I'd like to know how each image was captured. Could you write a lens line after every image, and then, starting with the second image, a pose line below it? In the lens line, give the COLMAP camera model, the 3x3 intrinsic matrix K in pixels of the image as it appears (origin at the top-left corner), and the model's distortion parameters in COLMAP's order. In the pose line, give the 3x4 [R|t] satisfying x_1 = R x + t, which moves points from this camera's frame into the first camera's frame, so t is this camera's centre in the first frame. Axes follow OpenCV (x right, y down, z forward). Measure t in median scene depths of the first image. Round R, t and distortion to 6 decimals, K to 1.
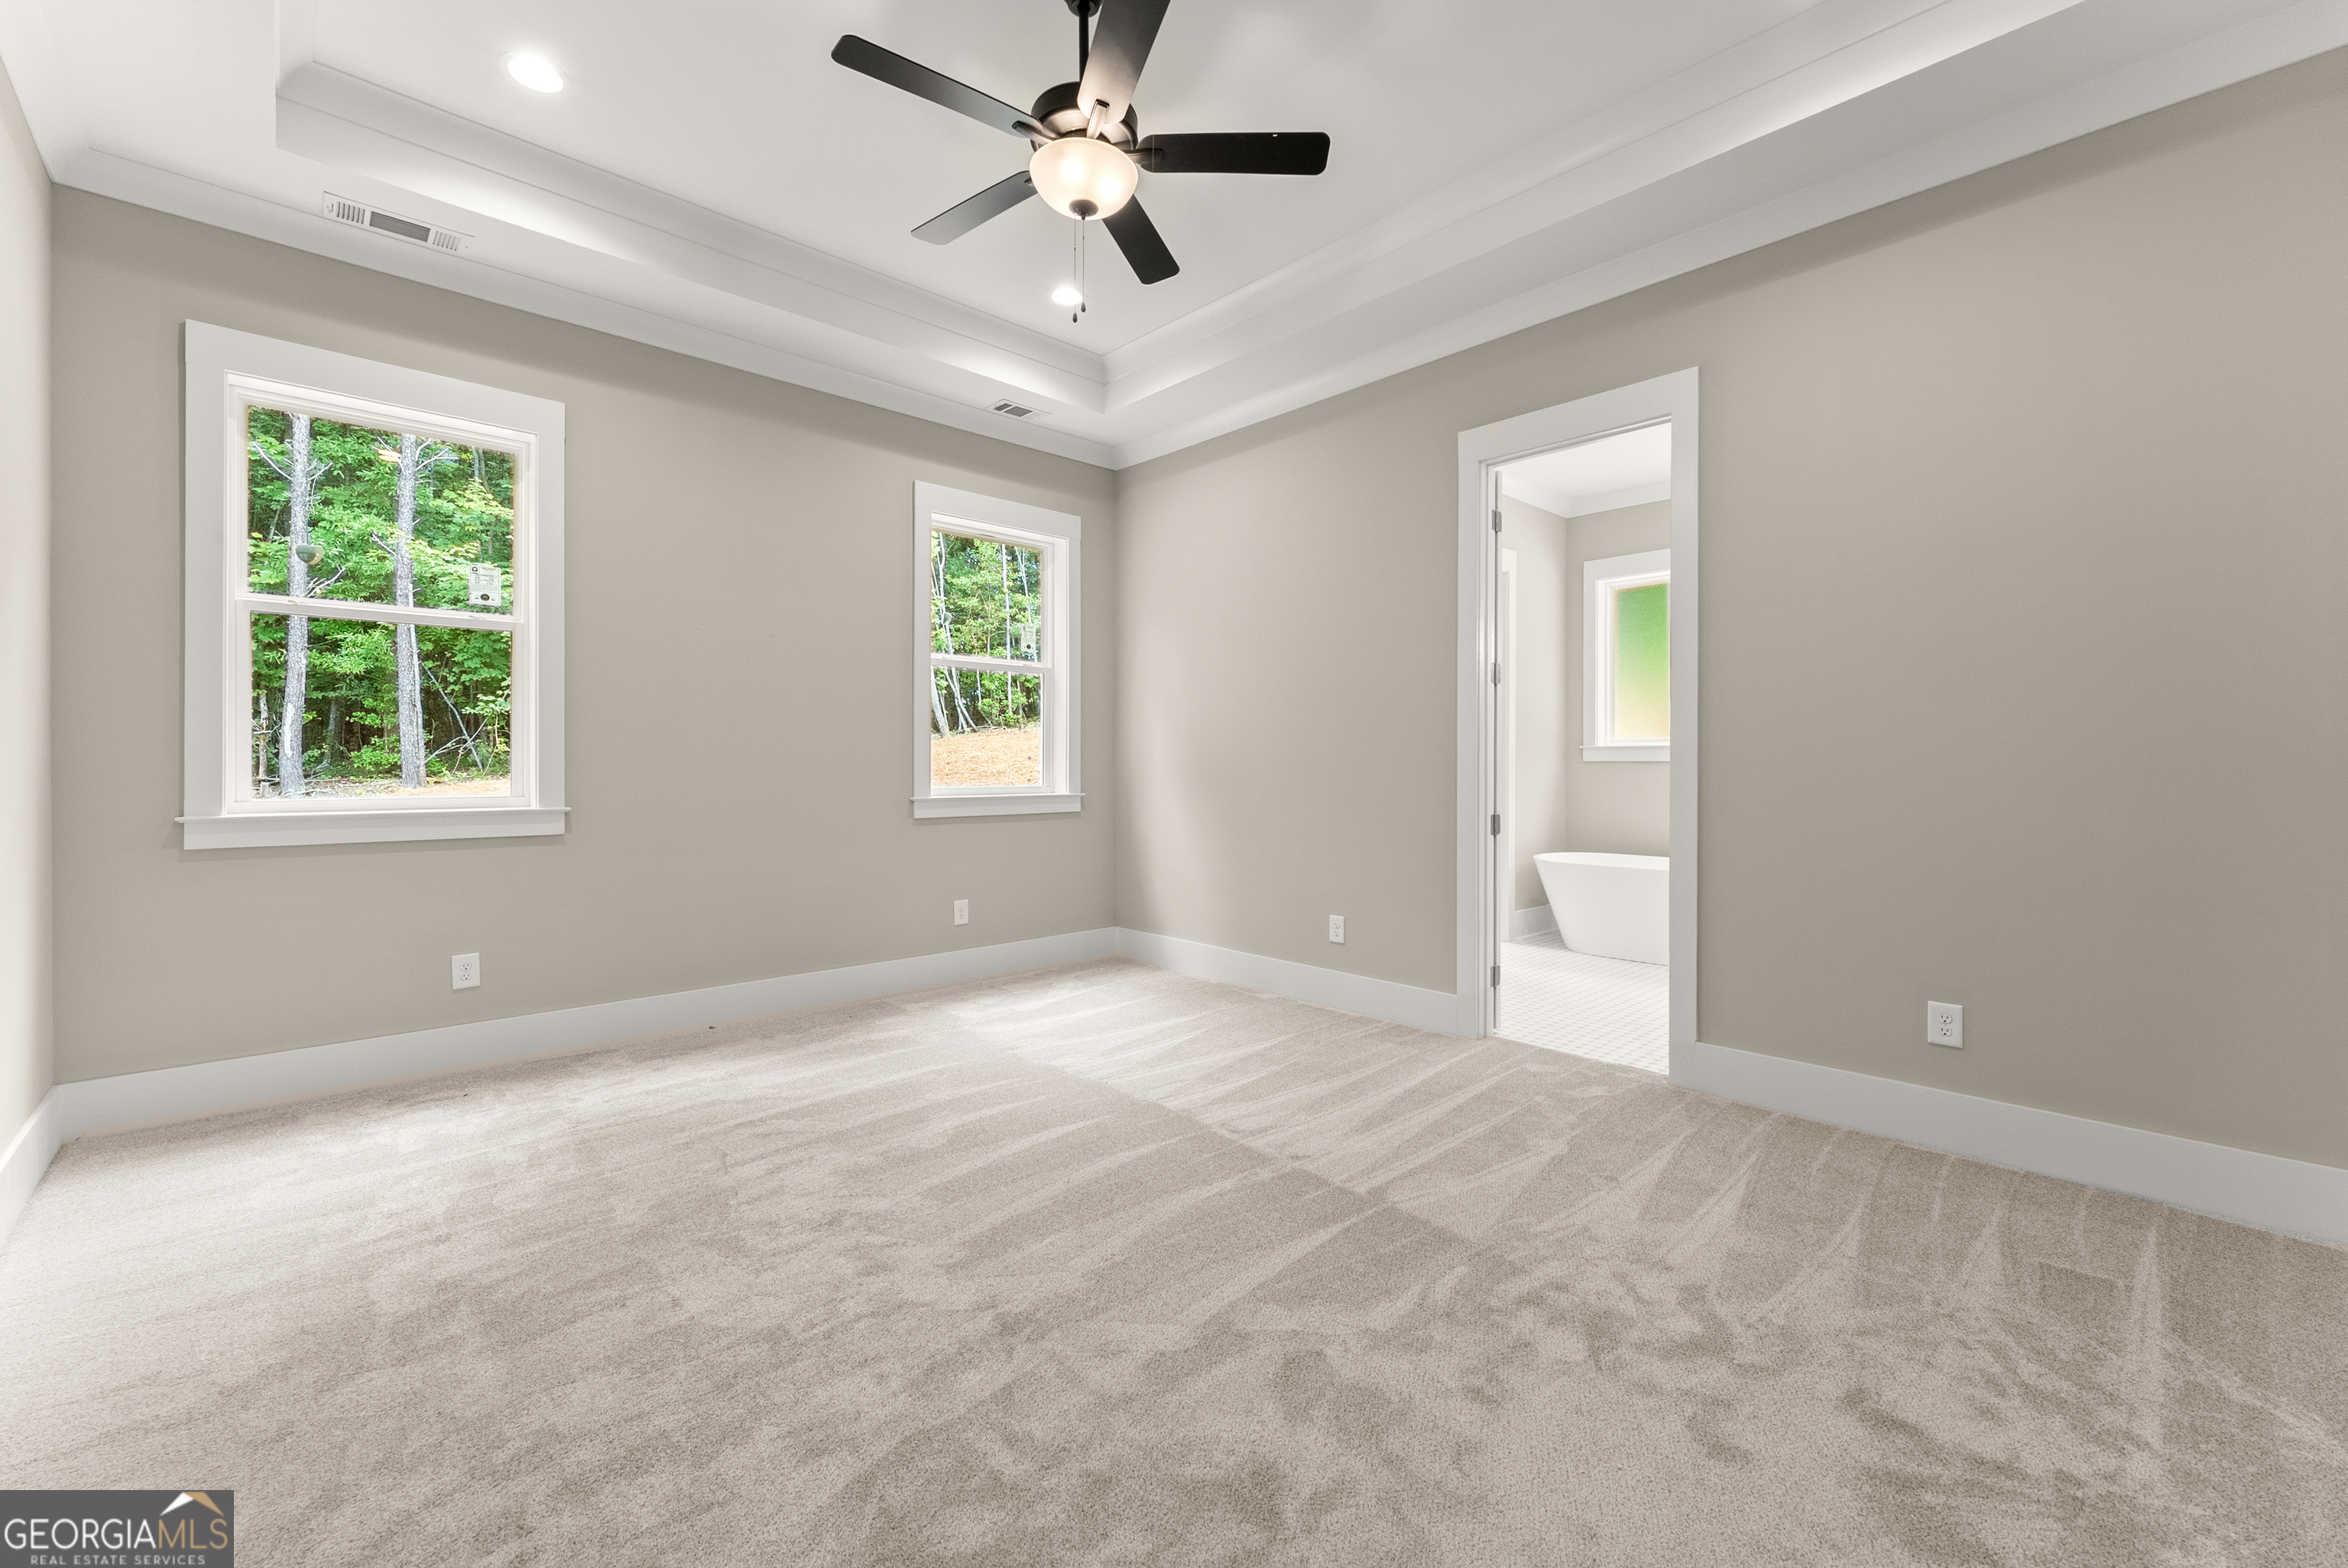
lens RADIAL K [[958.3, 0, 1173.1], [0, 958.3, 766.9], [0, 0, 1]] dist [-0.001423, -0.000441]
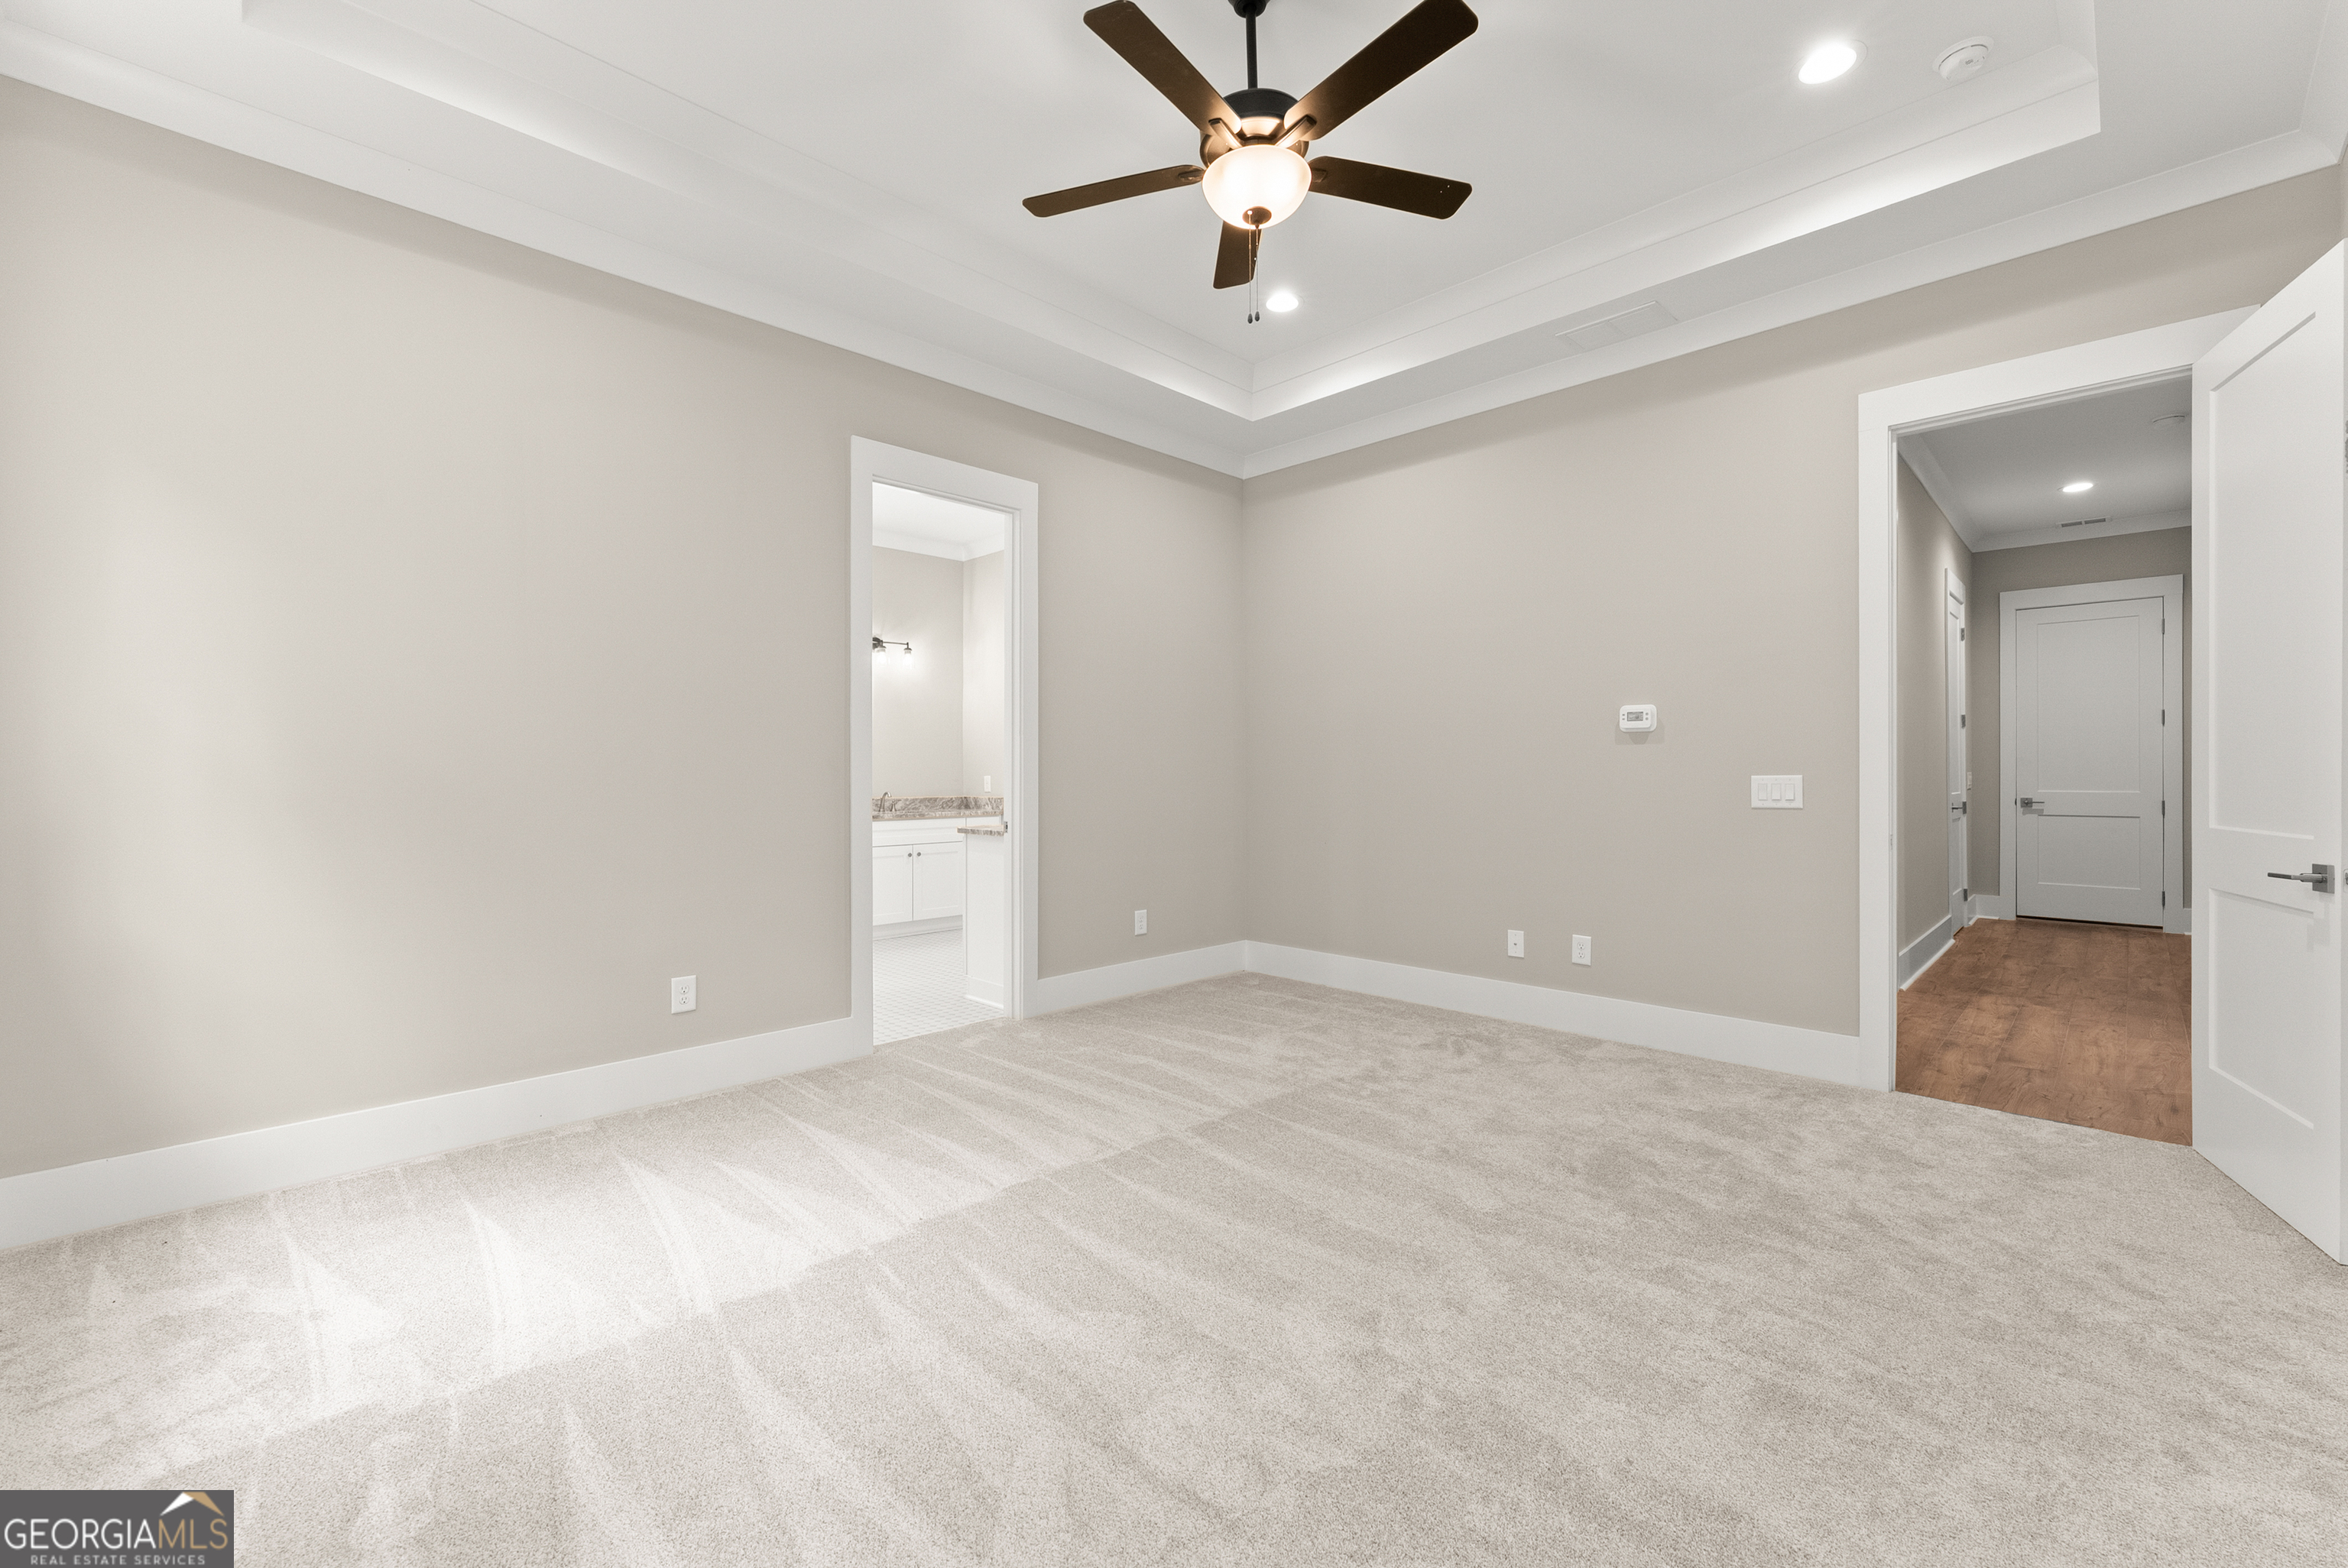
lens RADIAL K [[958.3, 0, 1180.3], [0, 958.3, 776.9], [0, 0, 1]] dist [-0.001423, -0.000441]
pose [[-0.040901, -0.006451, 0.999142, -0.766241], [0.009001, 0.999936, 0.006824, -0.008028], [-0.999123, 0.009273, -0.040840, 0.794920]]
